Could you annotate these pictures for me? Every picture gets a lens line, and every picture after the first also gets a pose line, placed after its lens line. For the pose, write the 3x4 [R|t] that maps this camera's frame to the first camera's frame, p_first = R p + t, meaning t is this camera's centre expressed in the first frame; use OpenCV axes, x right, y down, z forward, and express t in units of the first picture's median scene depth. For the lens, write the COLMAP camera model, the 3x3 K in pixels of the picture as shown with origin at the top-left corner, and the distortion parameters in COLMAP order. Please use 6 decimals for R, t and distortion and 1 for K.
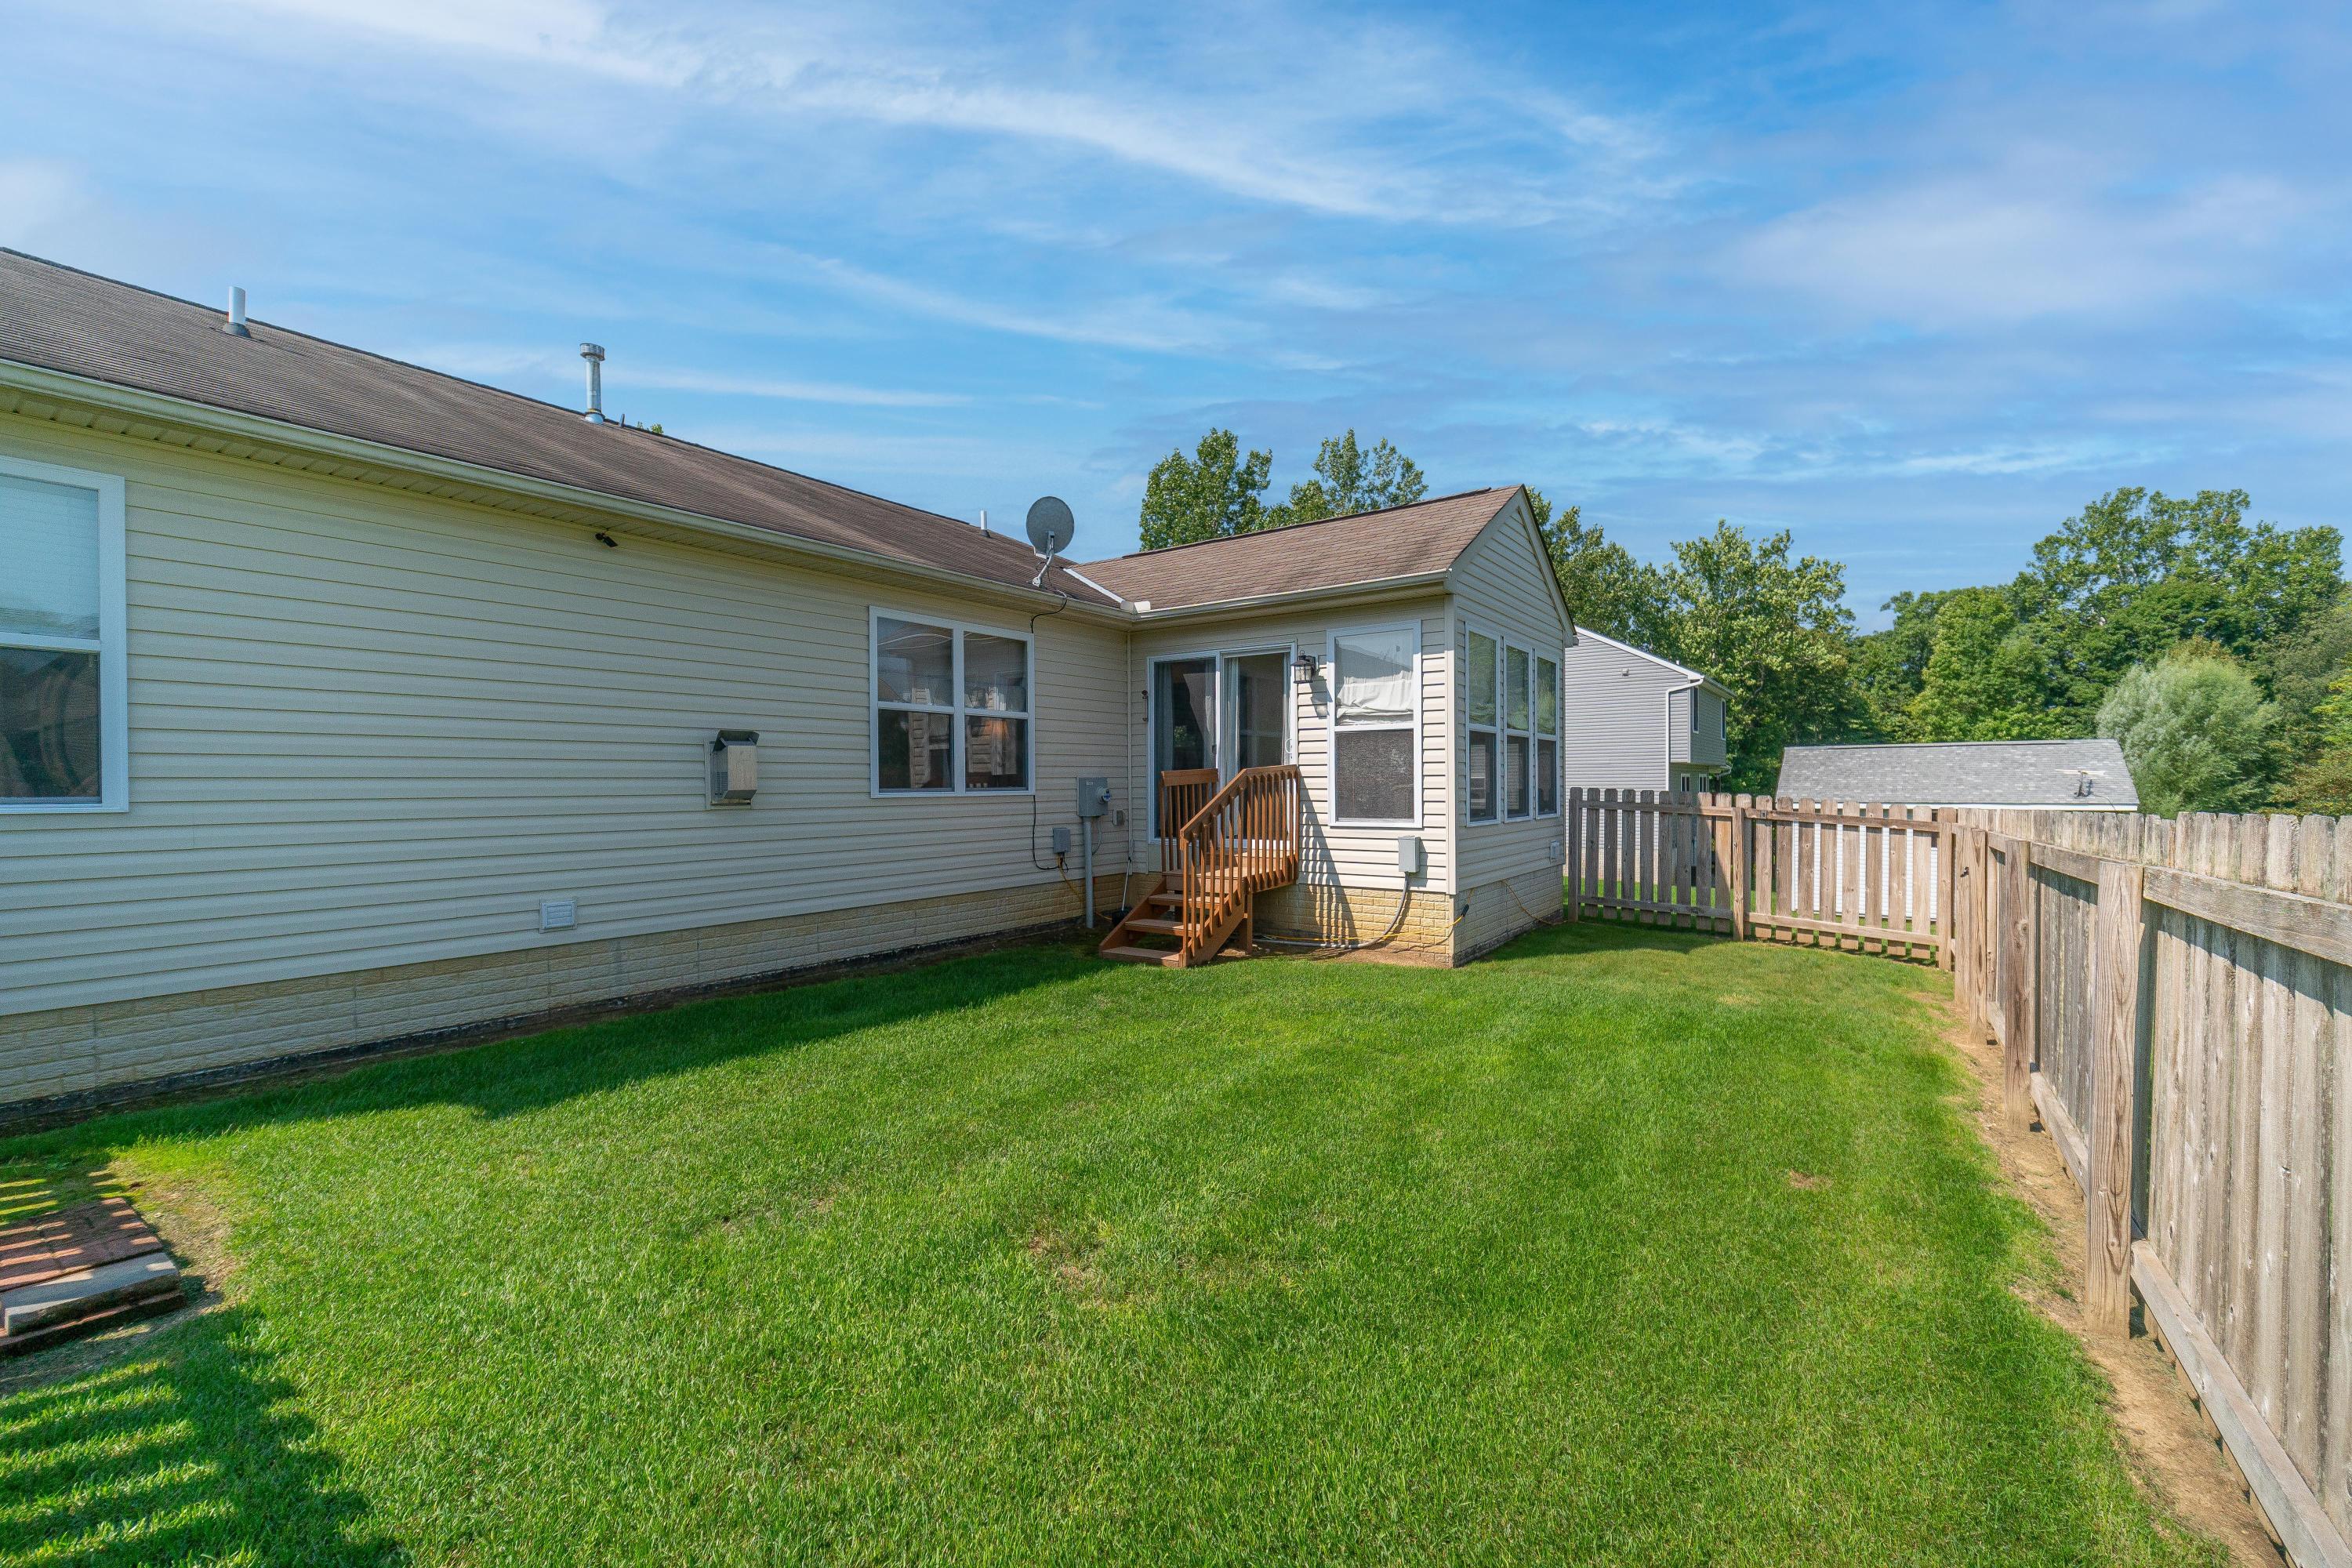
lens RADIAL K [[932.3, 0, 1177.5], [0, 932.3, 789.2], [0, 0, 1]] dist [-0.002187, -0.000167]
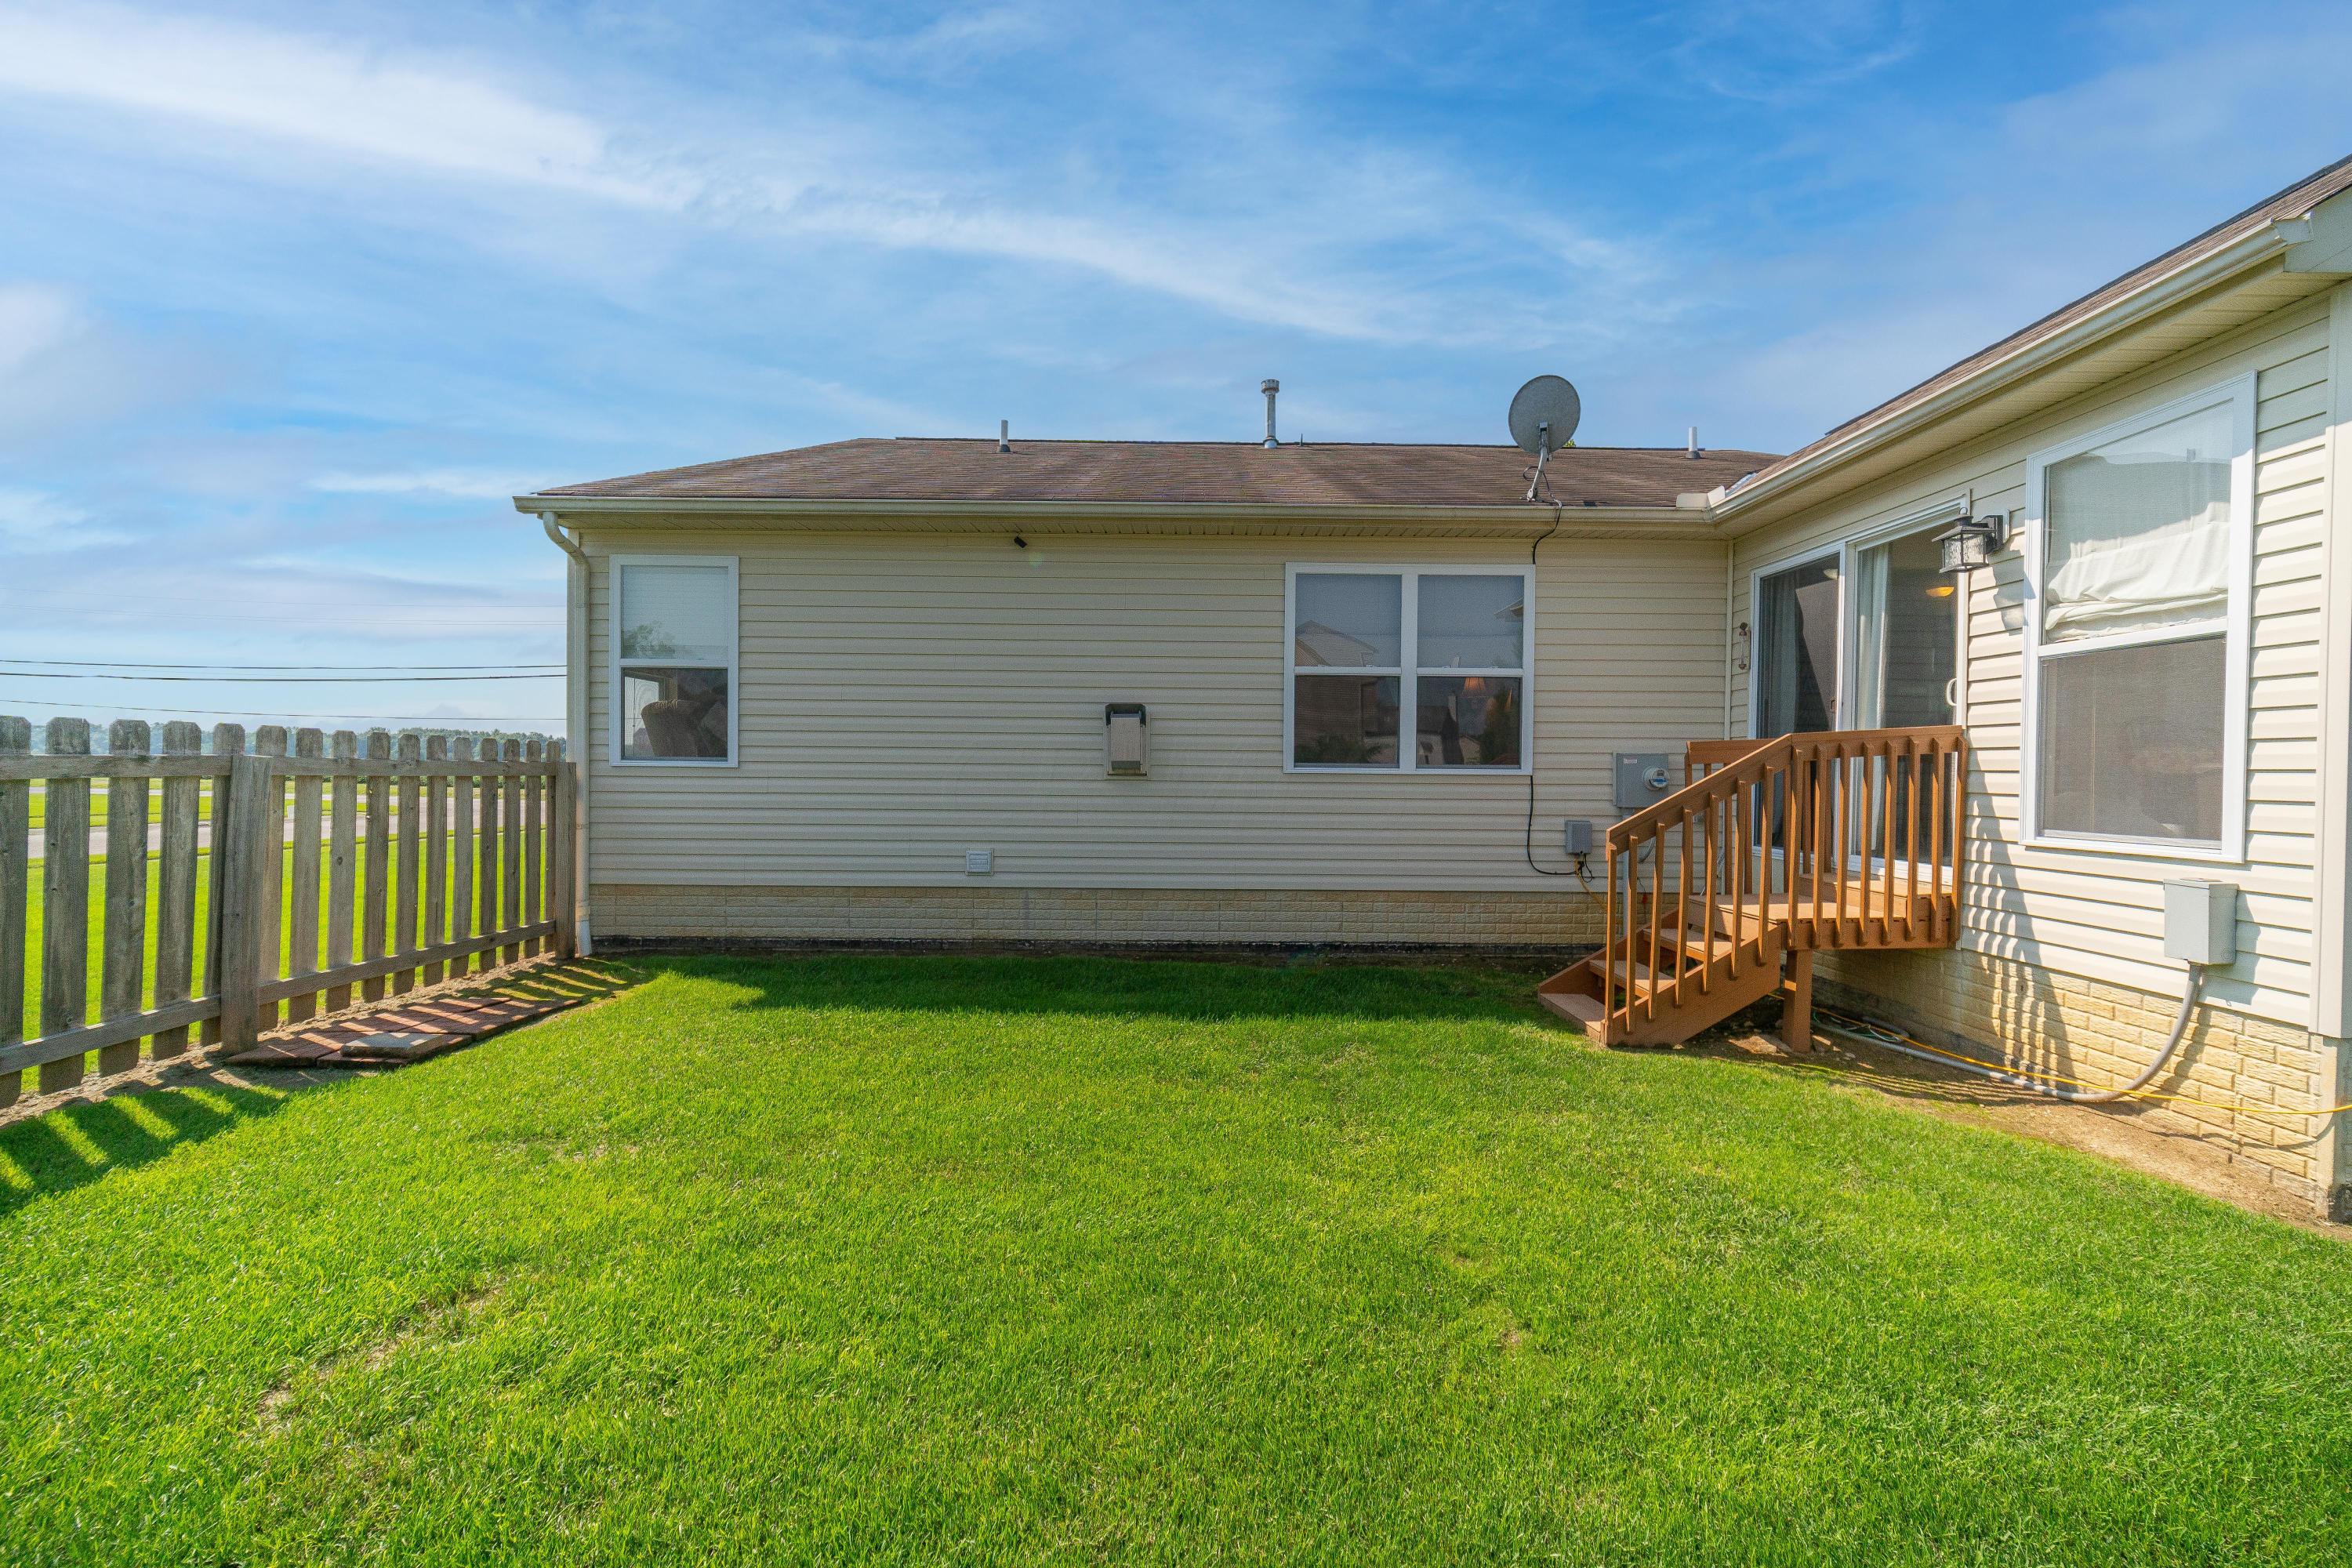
lens RADIAL K [[893.5, 0, 1190.6], [0, 893.5, 785.9], [0, 0, 1]] dist [-0.002101, -0.000101]
pose [[0.601198, 0.025588, -0.798690, 0.275296], [-0.018646, 0.999664, 0.017991, 0.007100], [0.798883, 0.004076, 0.601473, 0.344782]]
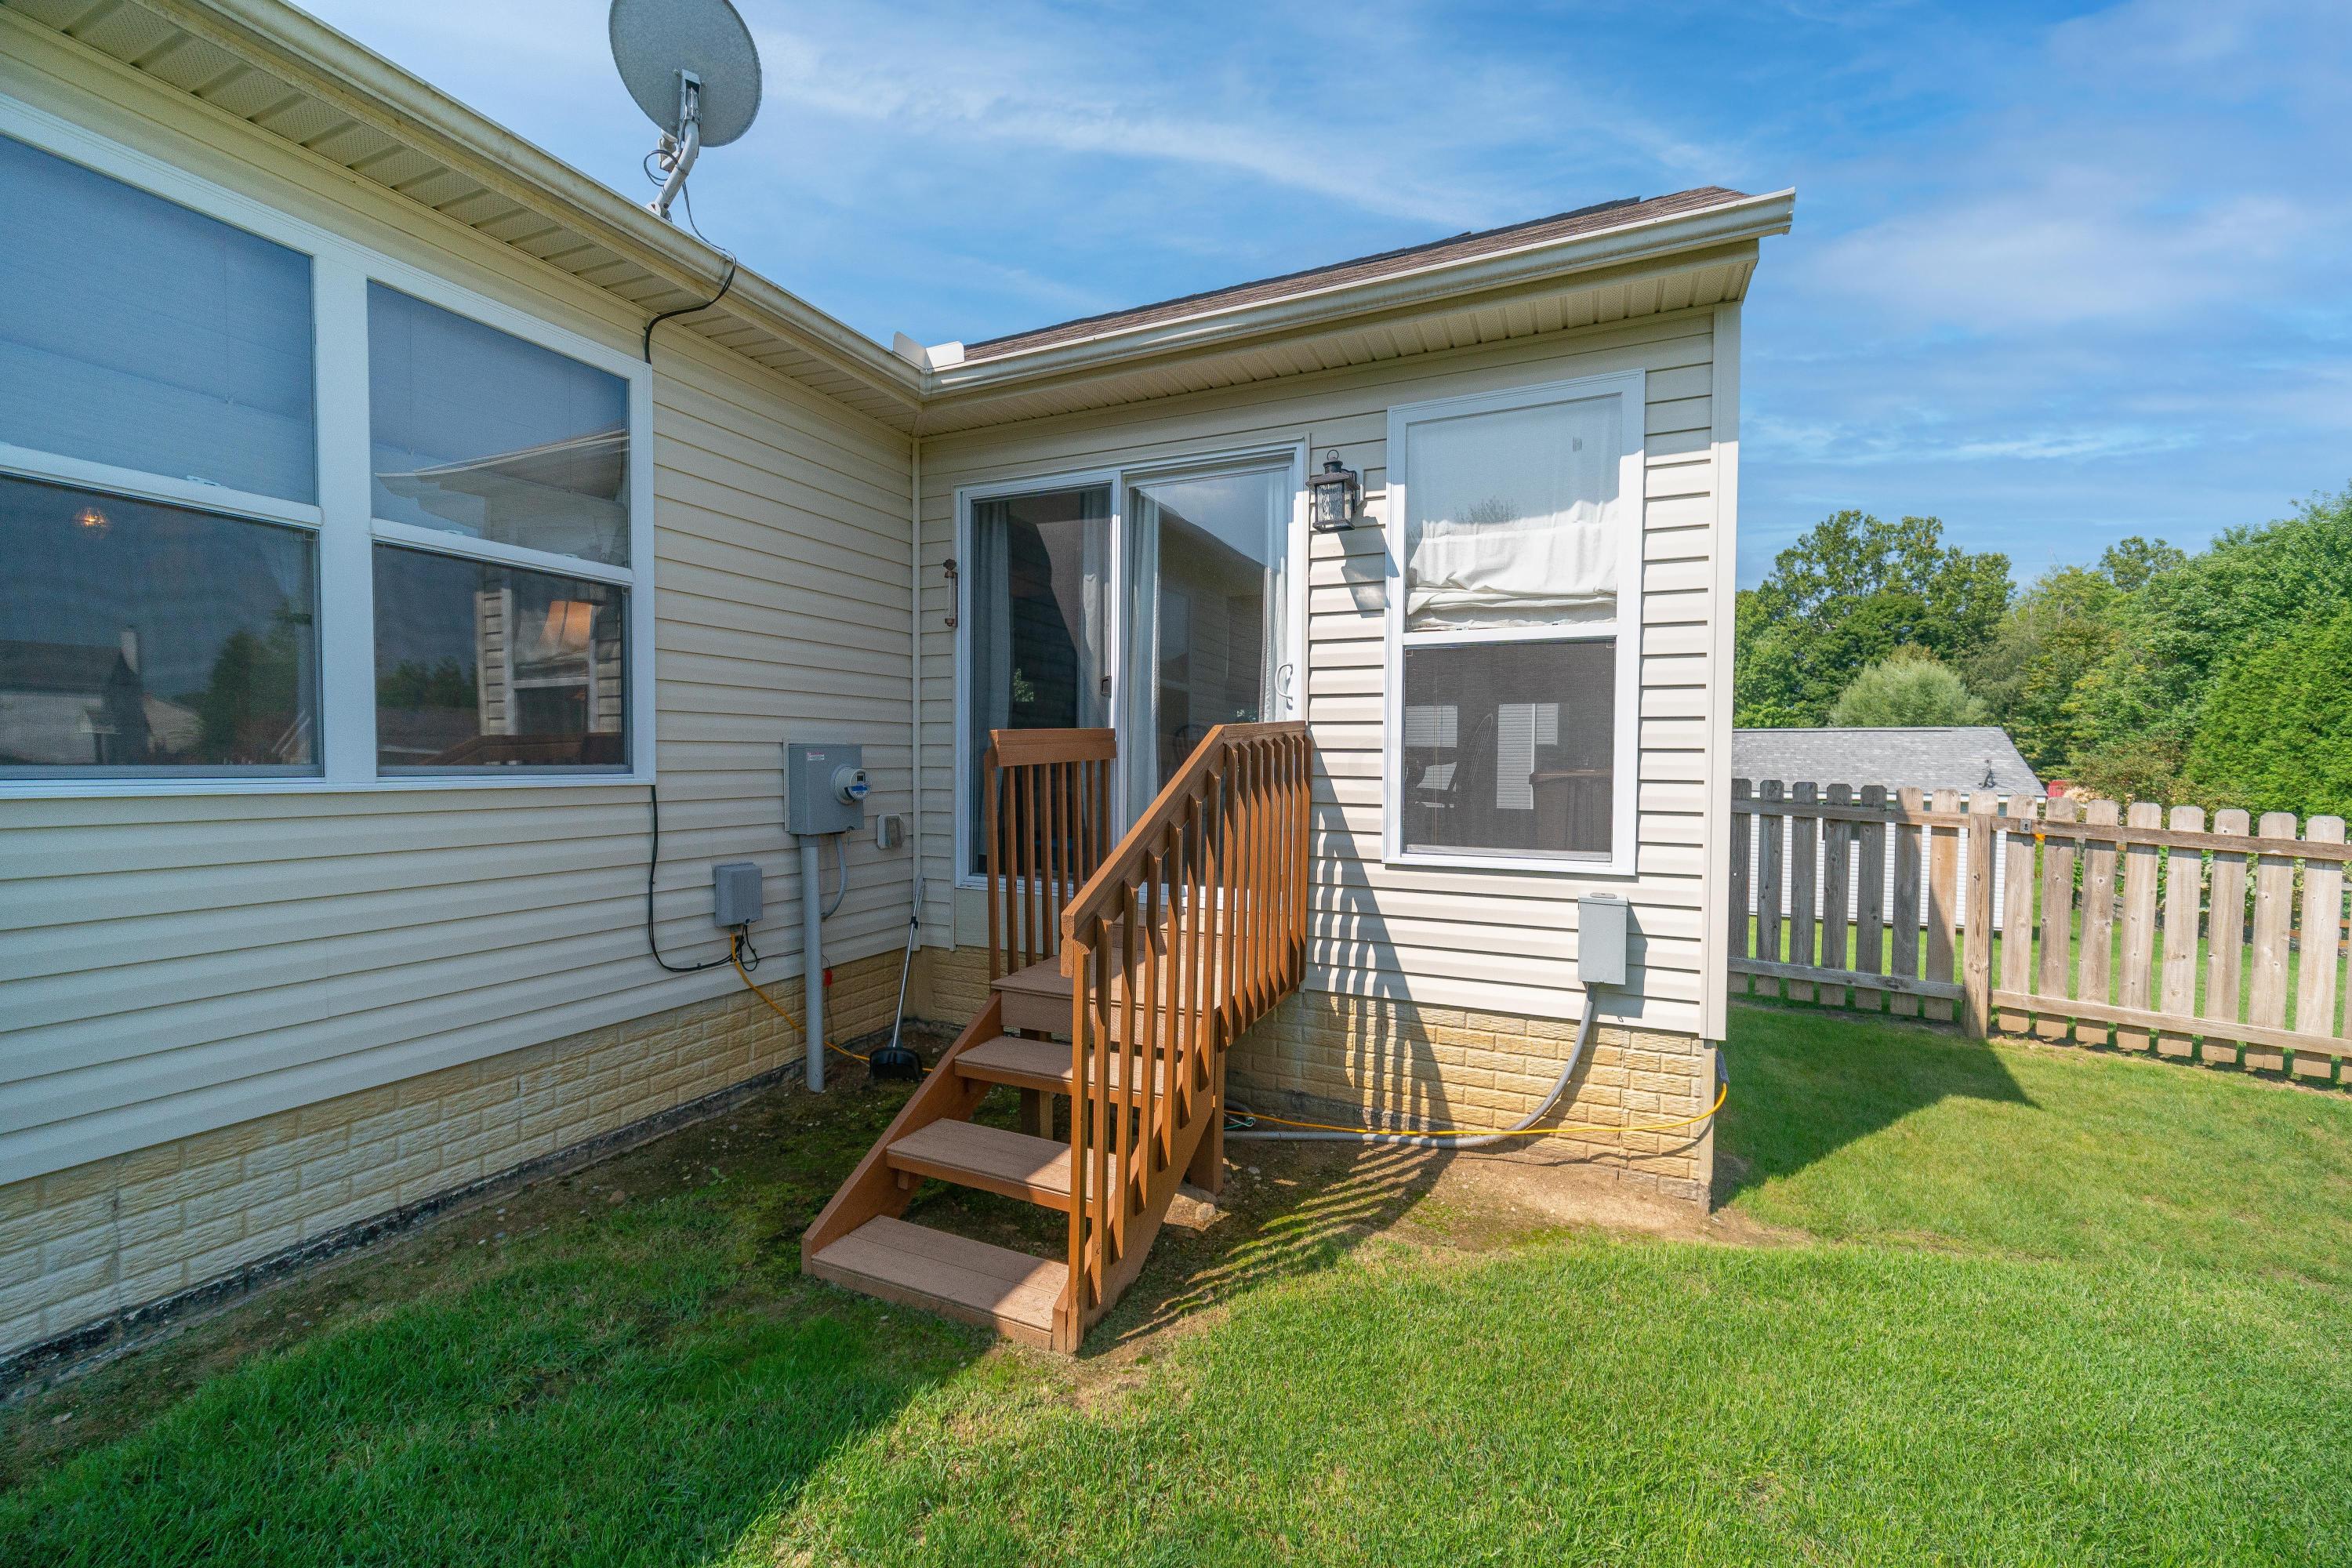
lens RADIAL K [[931.6, 0, 1196.6], [0, 931.6, 786.0], [0, 0, 1]] dist [0.002562, -0.000314]
pose [[0.975536, 0.007772, 0.219701, -0.018677], [-0.012325, 0.999737, 0.019358, -0.003880], [-0.219493, -0.021592, 0.975375, 0.590846]]
